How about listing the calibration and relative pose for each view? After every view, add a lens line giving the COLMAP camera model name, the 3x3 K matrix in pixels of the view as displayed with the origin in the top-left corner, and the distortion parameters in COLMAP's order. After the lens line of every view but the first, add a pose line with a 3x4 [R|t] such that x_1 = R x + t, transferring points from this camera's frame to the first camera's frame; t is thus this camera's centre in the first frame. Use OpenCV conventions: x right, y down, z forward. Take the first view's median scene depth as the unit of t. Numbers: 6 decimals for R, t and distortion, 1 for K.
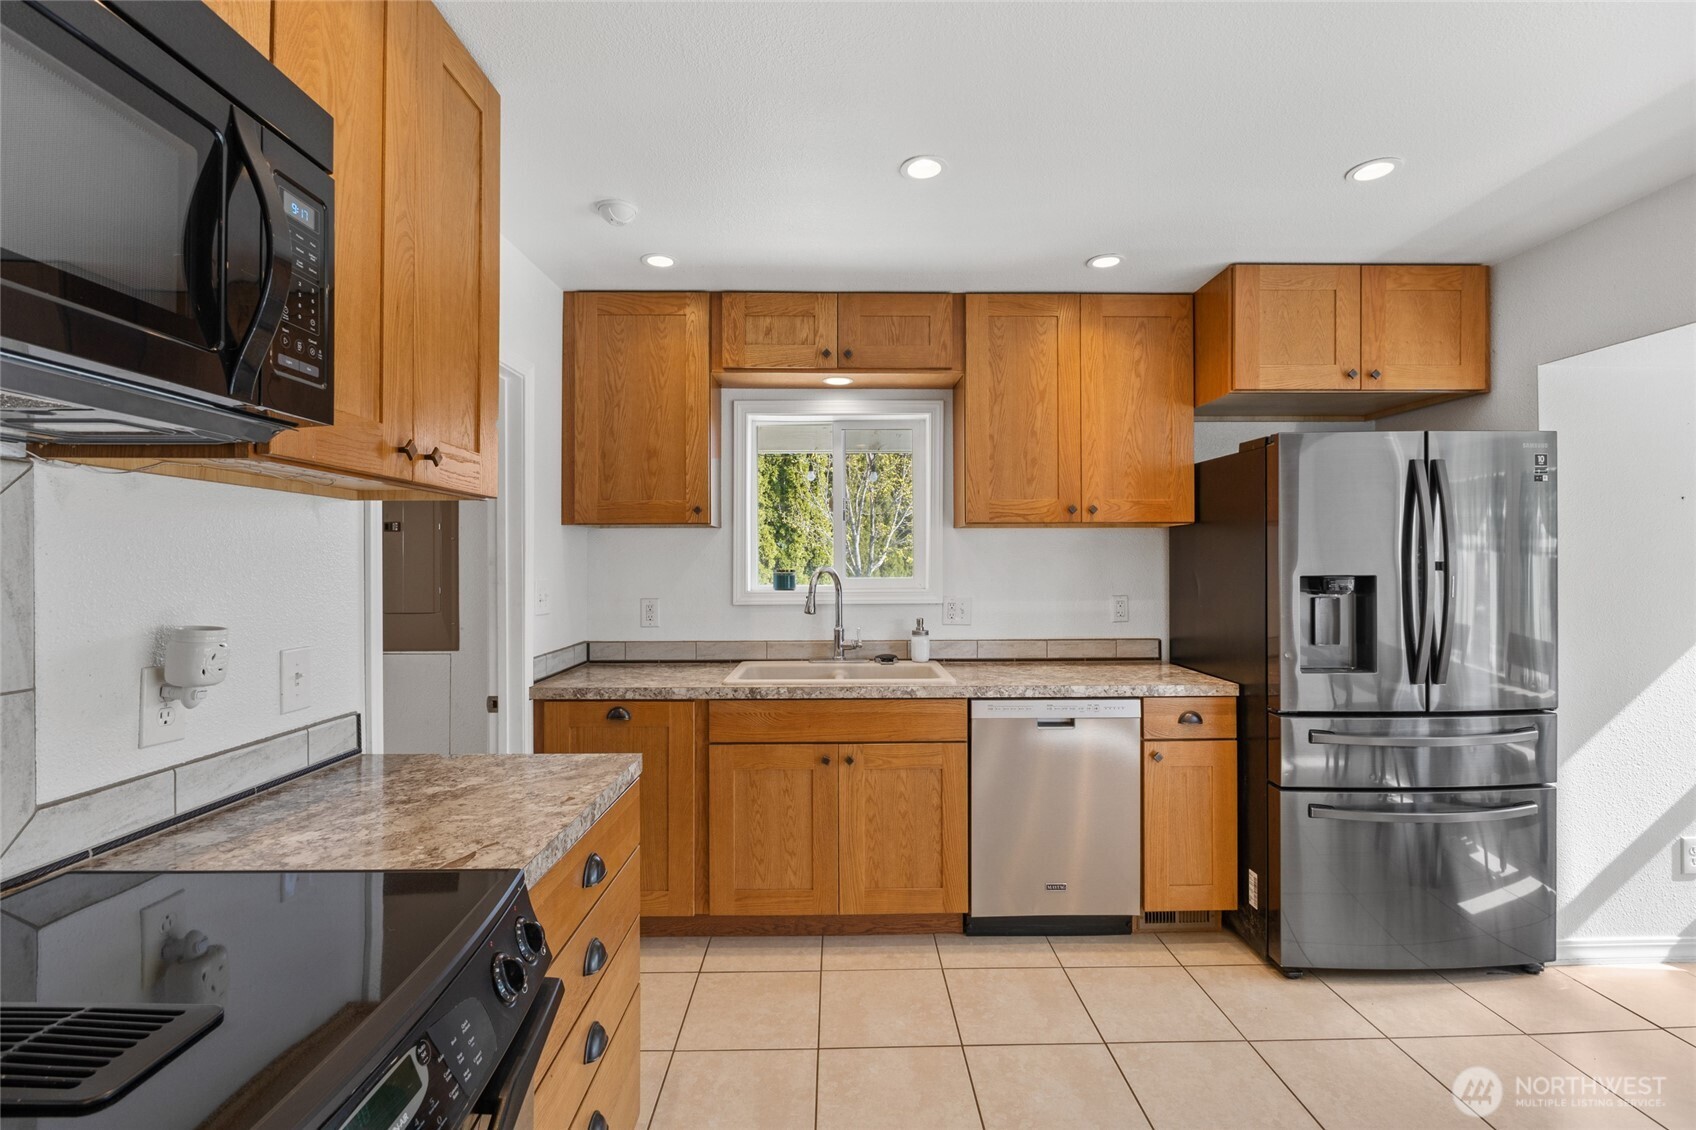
lens RADIAL K [[777.6, 0, 846.4], [0, 777.6, 561.0], [0, 0, 1]] dist [0.001813, -0.000086]
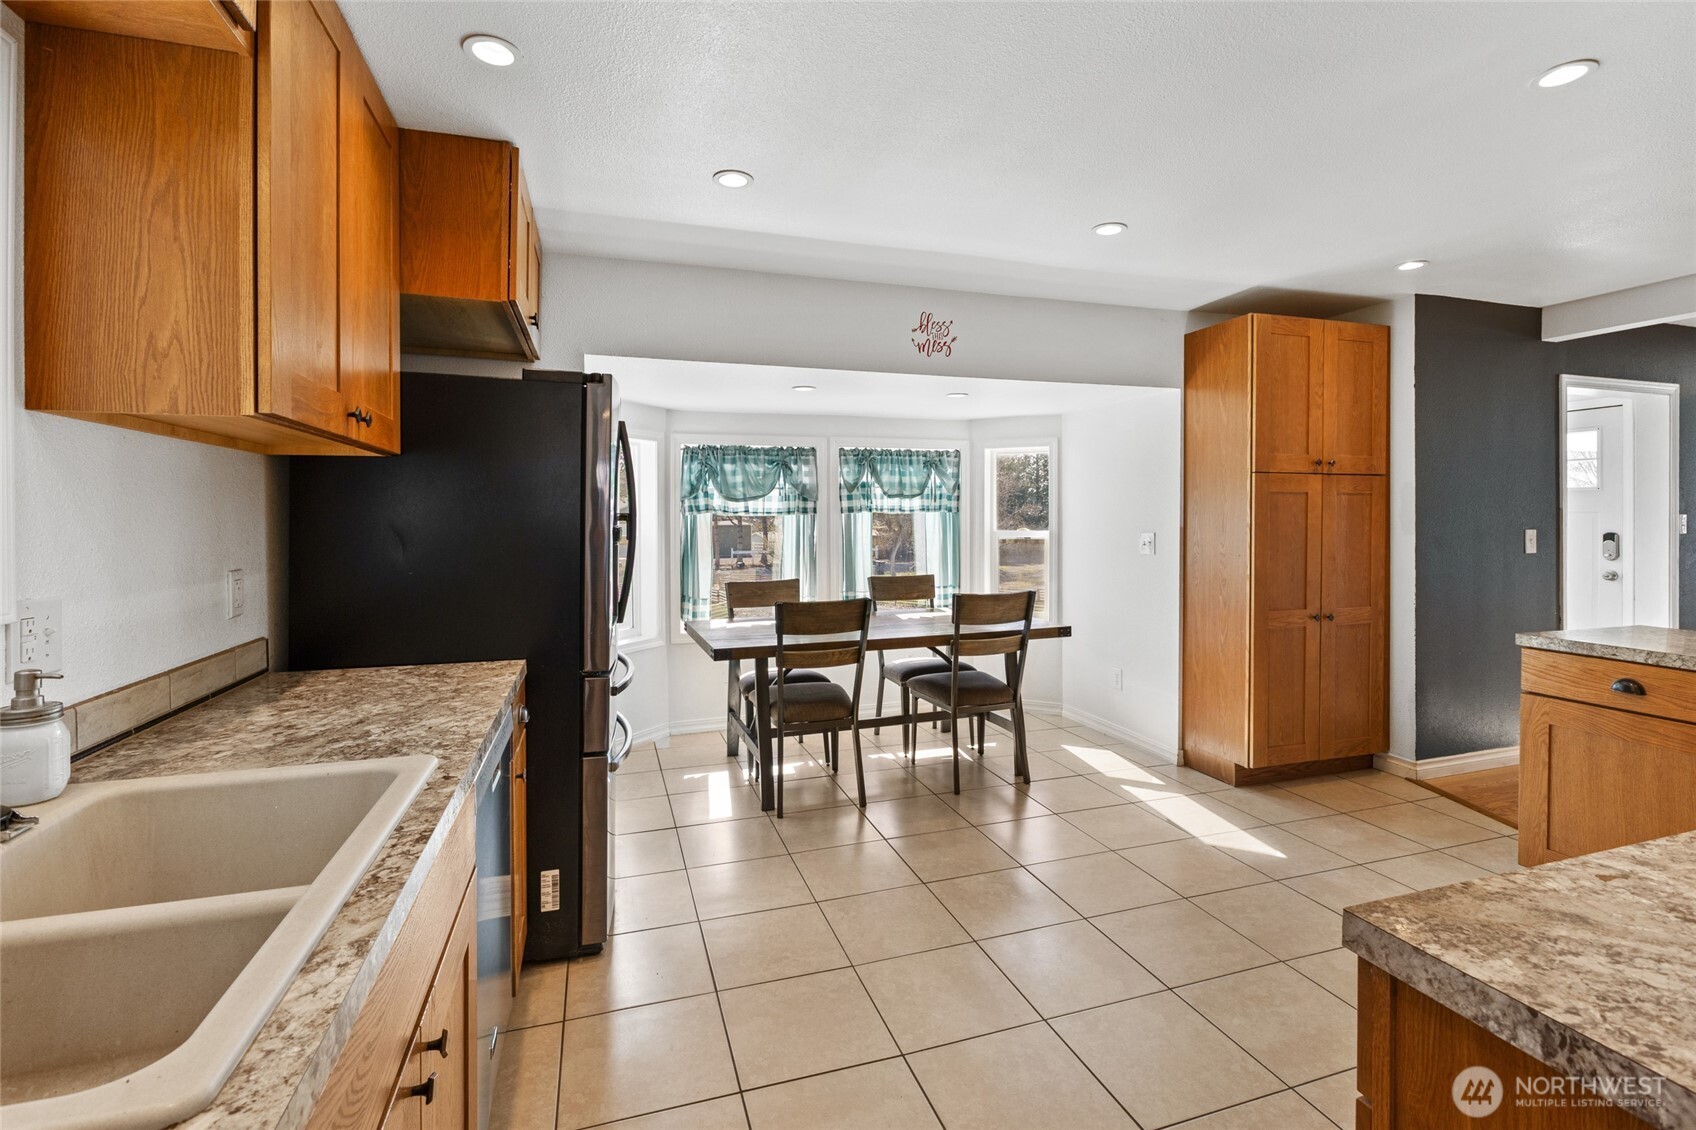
lens RADIAL K [[777.6, 0, 864.7], [0, 777.6, 517.9], [0, 0, 1]] dist [0.001813, -0.000086]
pose [[-0.311806, 0.001045, 0.950145, -0.723128], [-0.001696, 0.999997, -0.001657, 0.017334], [-0.950144, -0.002128, -0.311803, 1.666017]]
